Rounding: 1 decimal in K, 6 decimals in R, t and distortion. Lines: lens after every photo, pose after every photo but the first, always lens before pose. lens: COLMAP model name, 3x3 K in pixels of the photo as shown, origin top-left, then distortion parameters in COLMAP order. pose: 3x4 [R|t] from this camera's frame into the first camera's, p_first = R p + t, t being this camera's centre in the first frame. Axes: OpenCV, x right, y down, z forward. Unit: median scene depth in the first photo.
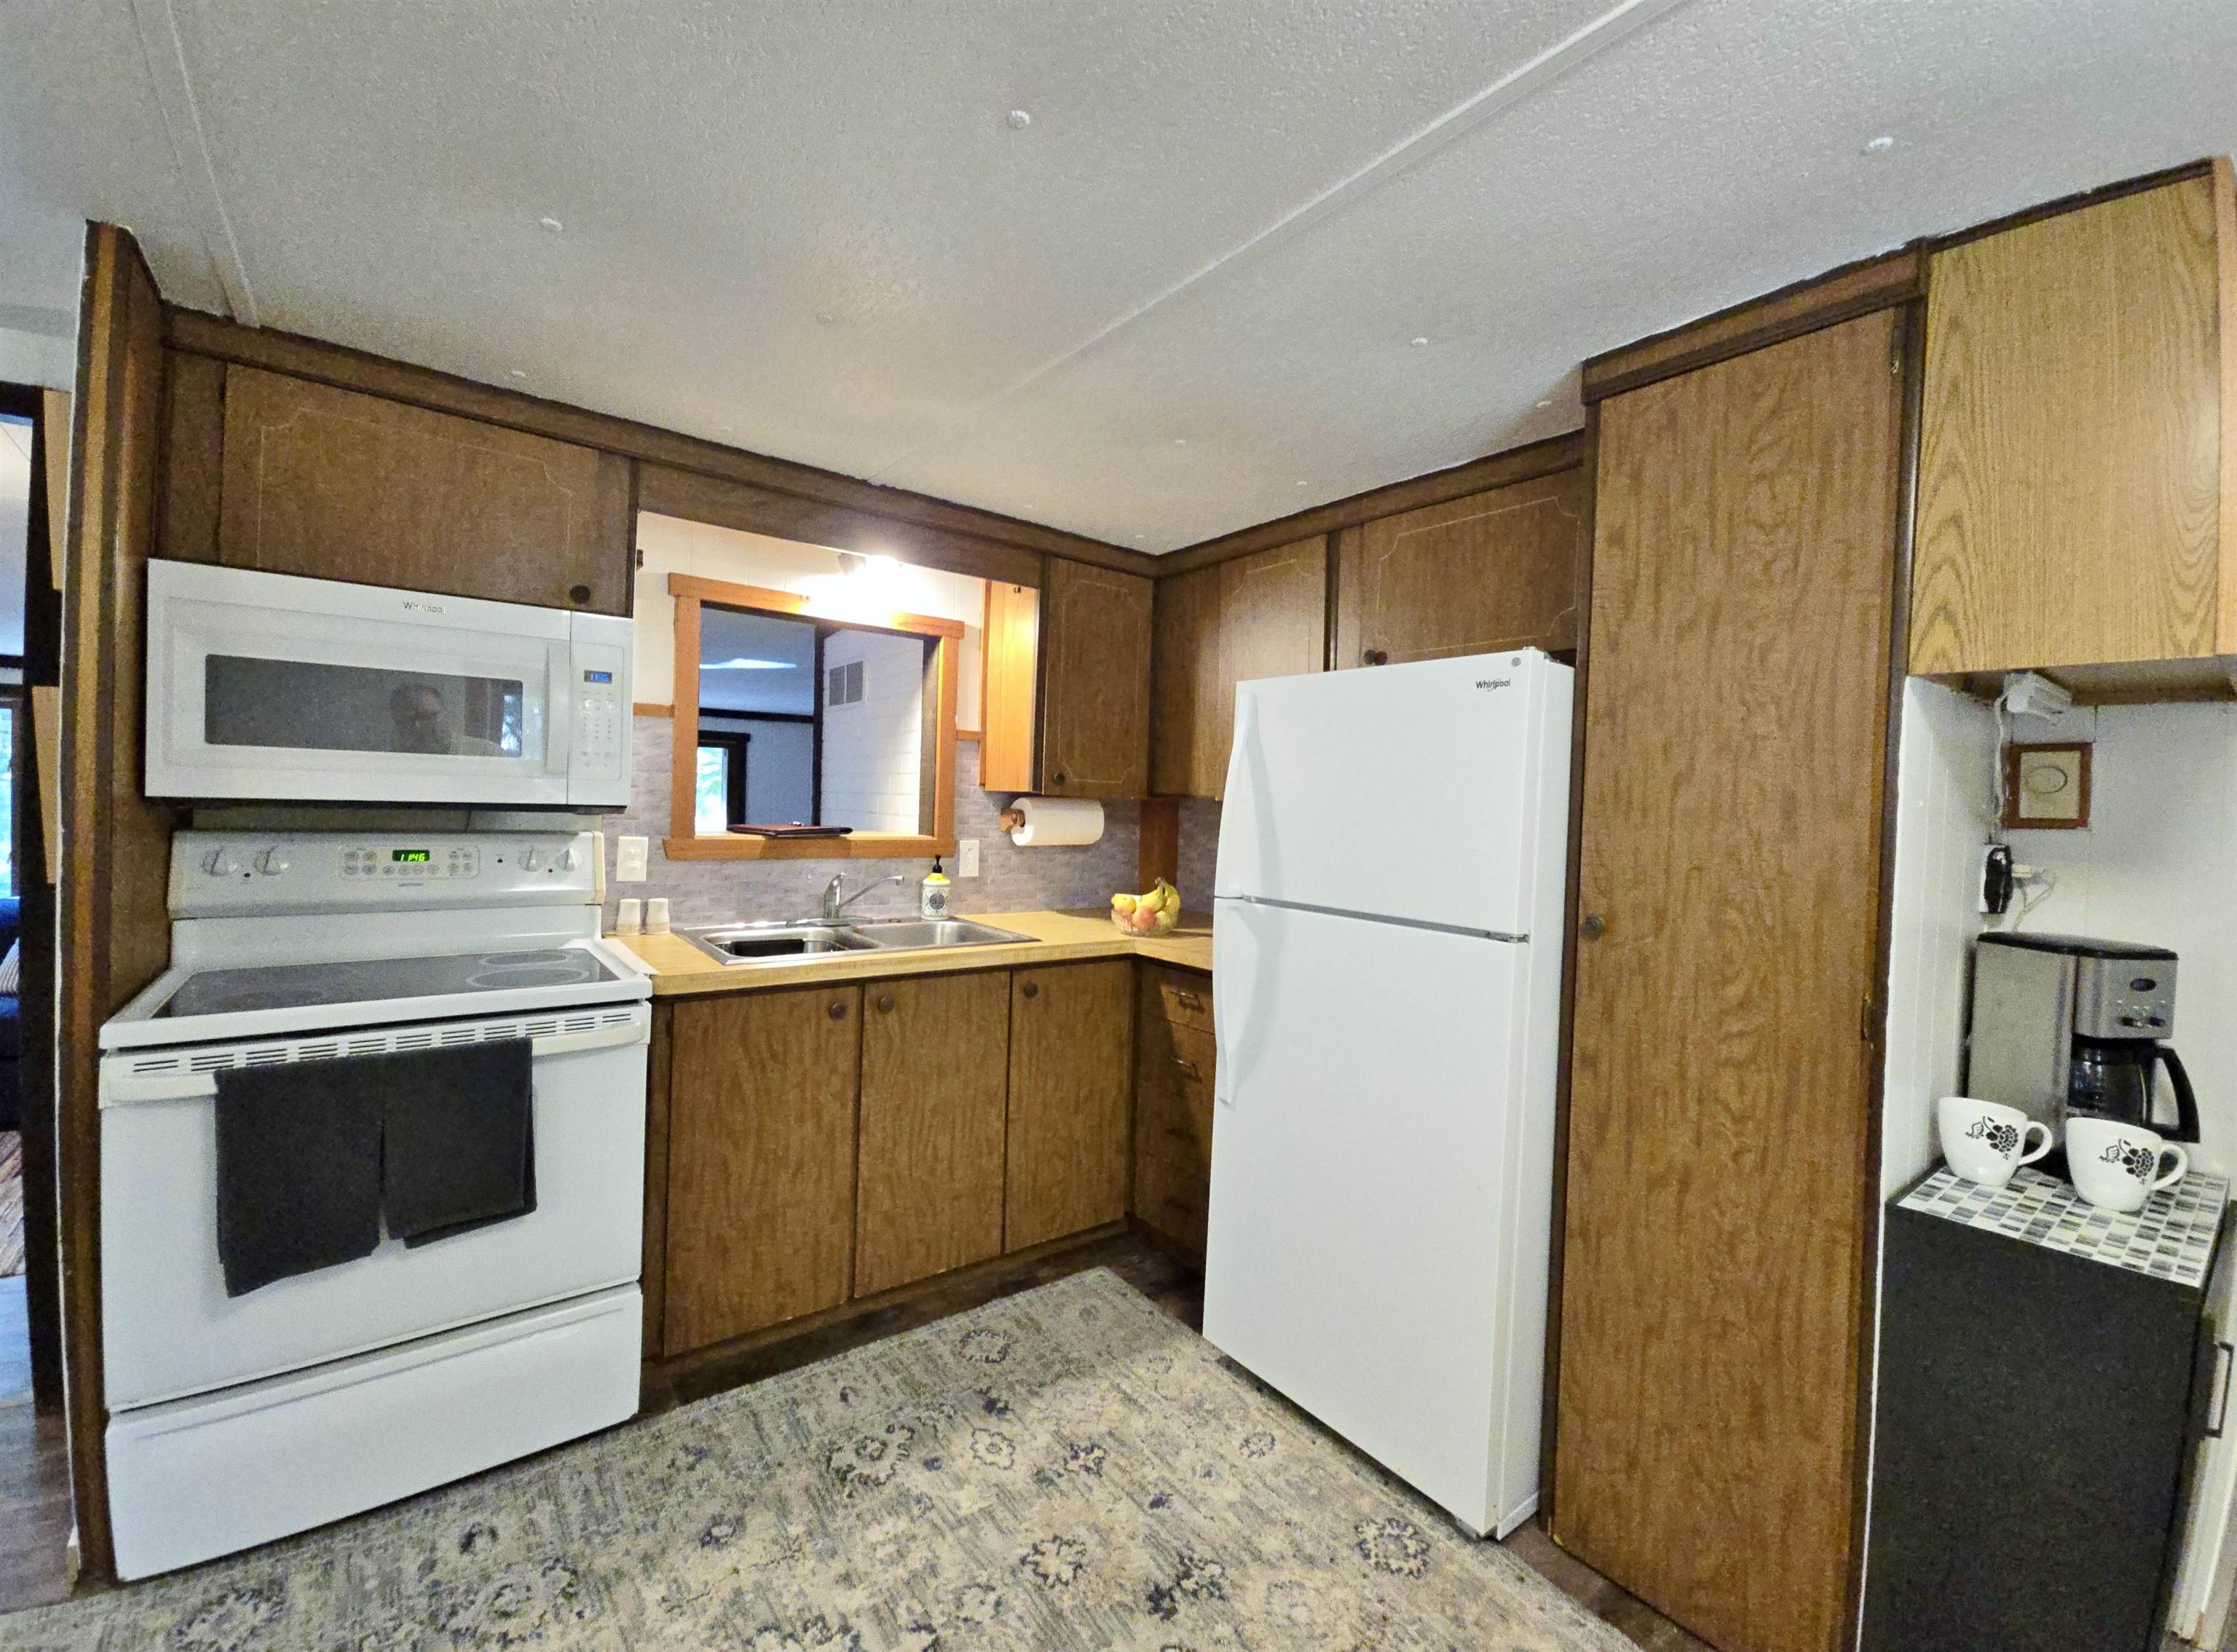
lens RADIAL K [[922.9, 0, 1113.1], [0, 922.9, 813.6], [0, 0, 1]] dist [-0.001704, -0.001278]
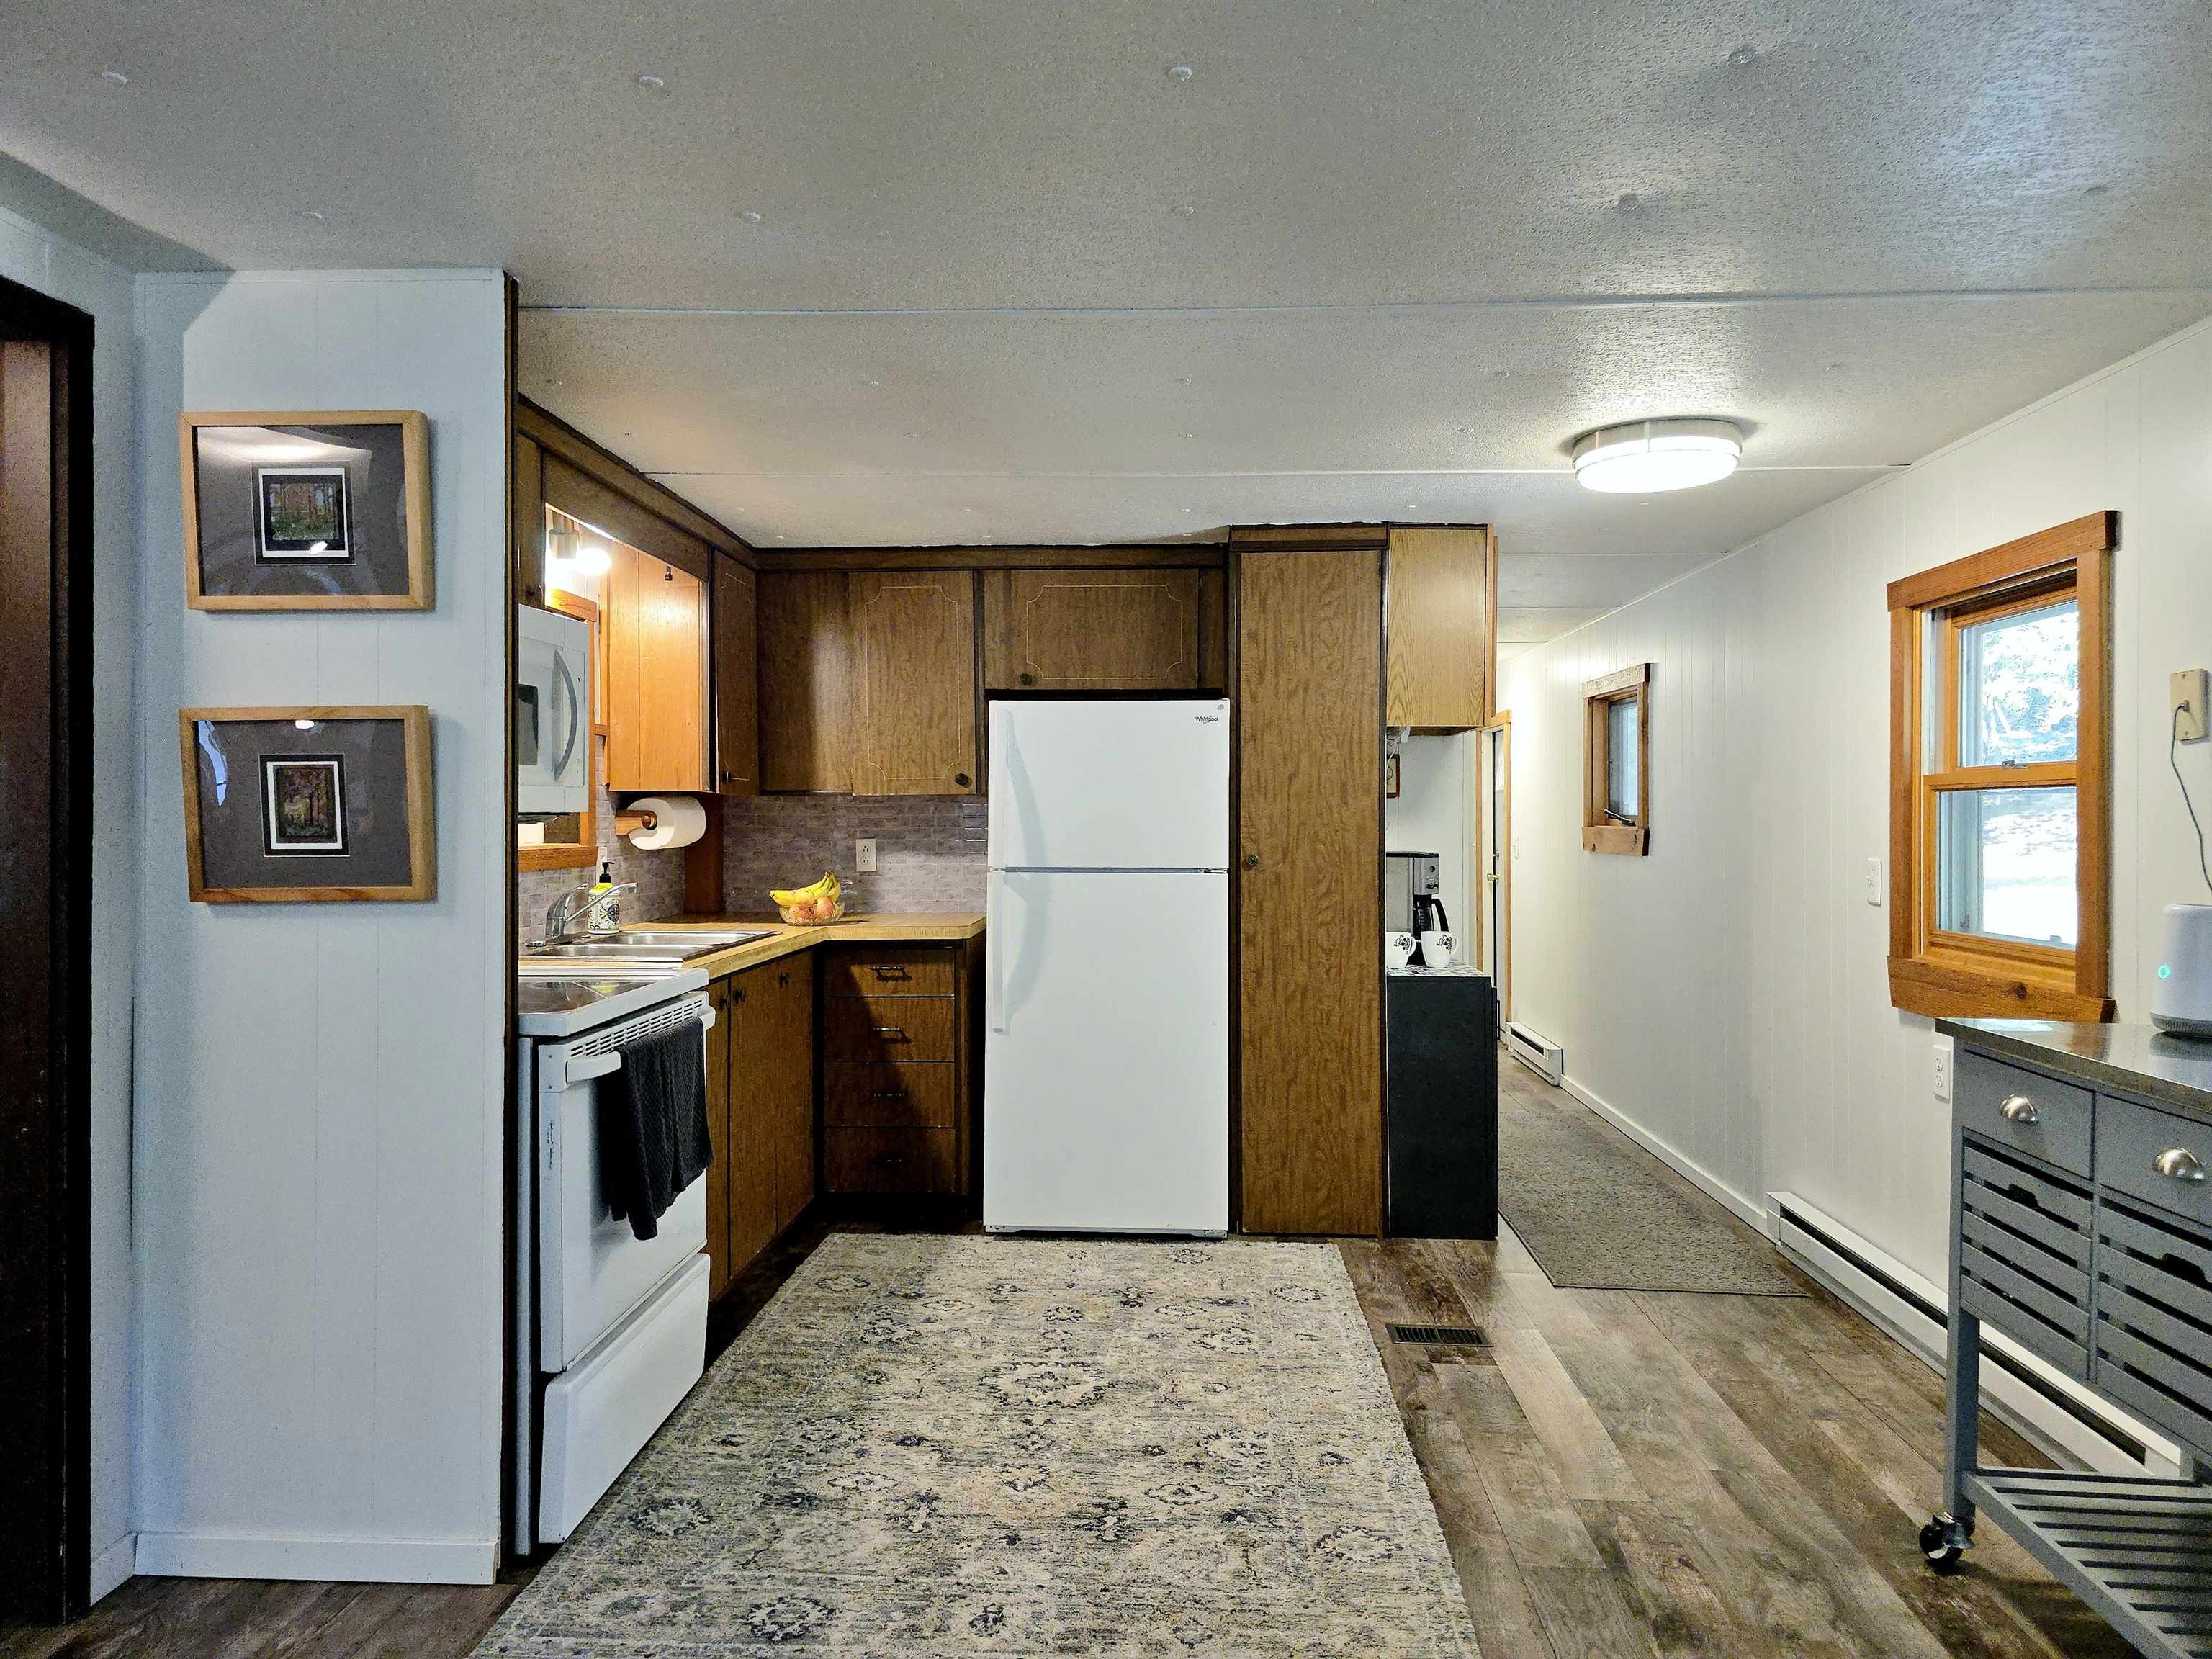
lens RADIAL K [[1486.1, 0, 1106.4], [0, 1486.1, 822.7], [0, 0, 1]] dist [0.092731, -0.068466]
pose [[0.644714, -0.035122, 0.763616, -1.973242], [0.031656, 0.999314, 0.019236, -0.012930], [-0.763768, 0.011772, 0.645384, -0.652331]]
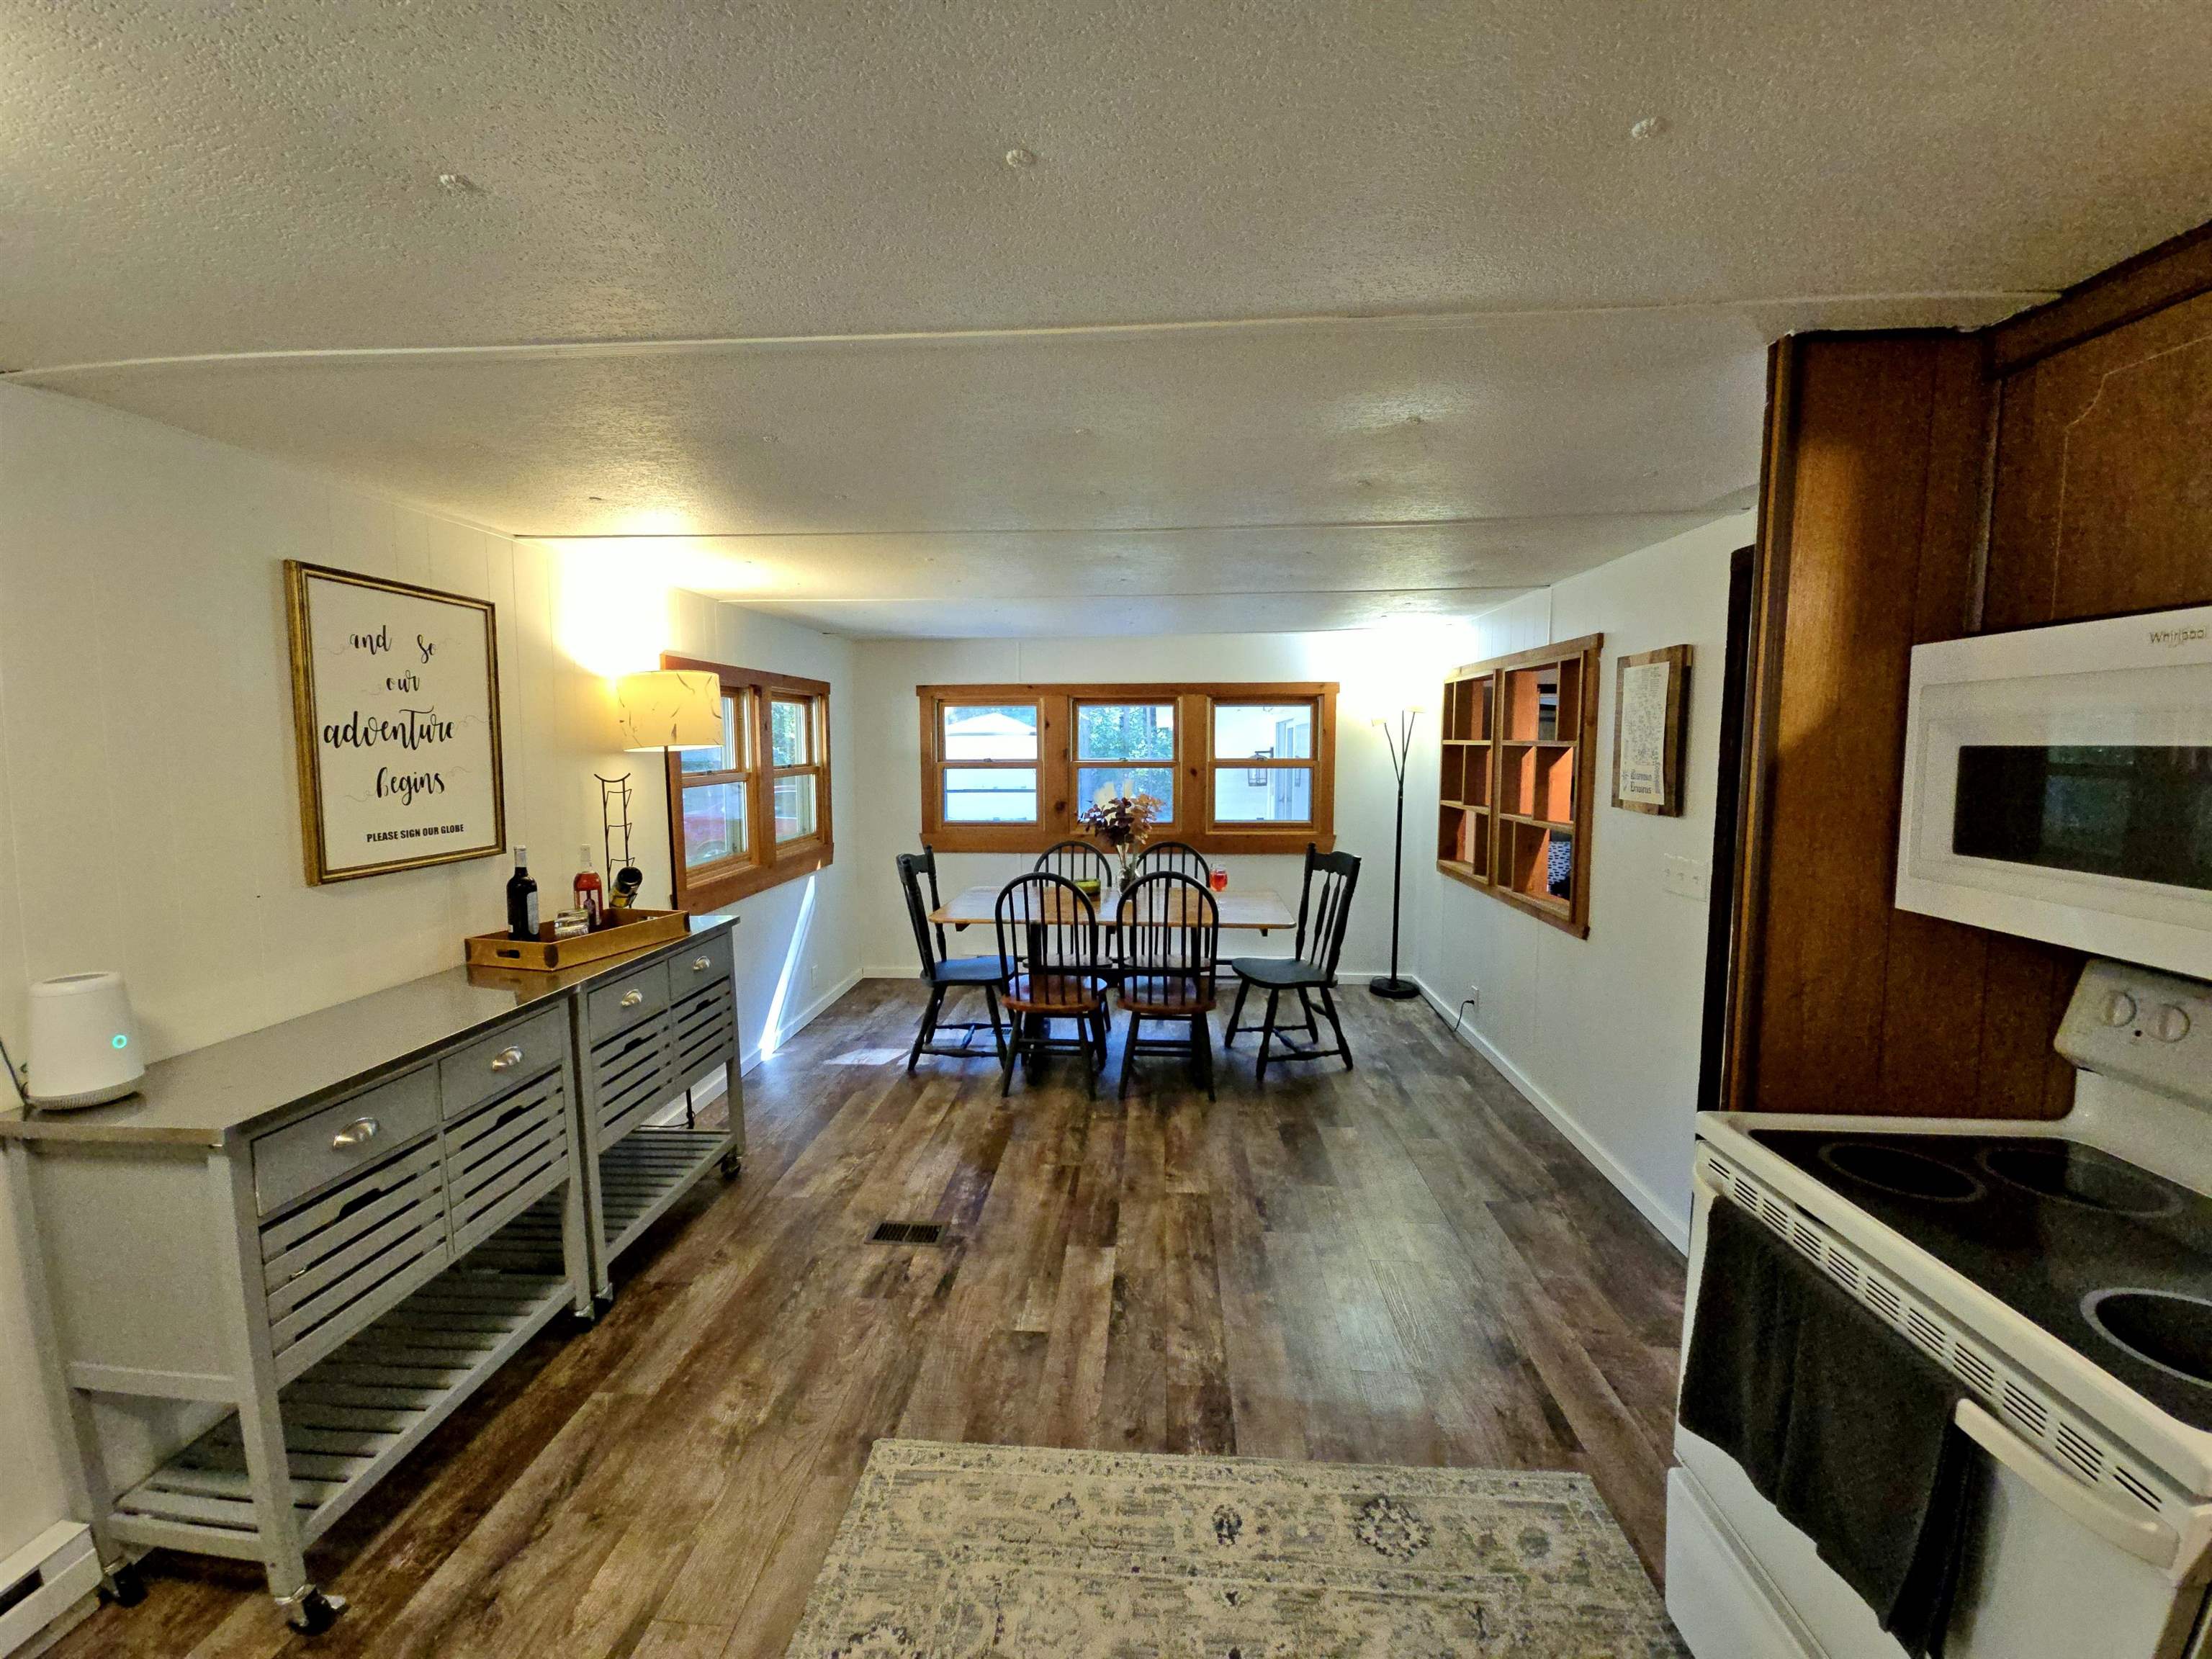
lens RADIAL K [[891.5, 0, 1091.7], [0, 891.5, 824.2], [0, 0, 1]] dist [0.022050, -0.000152]
pose [[-0.660102, 0.029119, -0.750612, 0.192491], [-0.040699, 0.996394, 0.074445, -0.153680], [0.750073, 0.079690, -0.656537, 1.113462]]
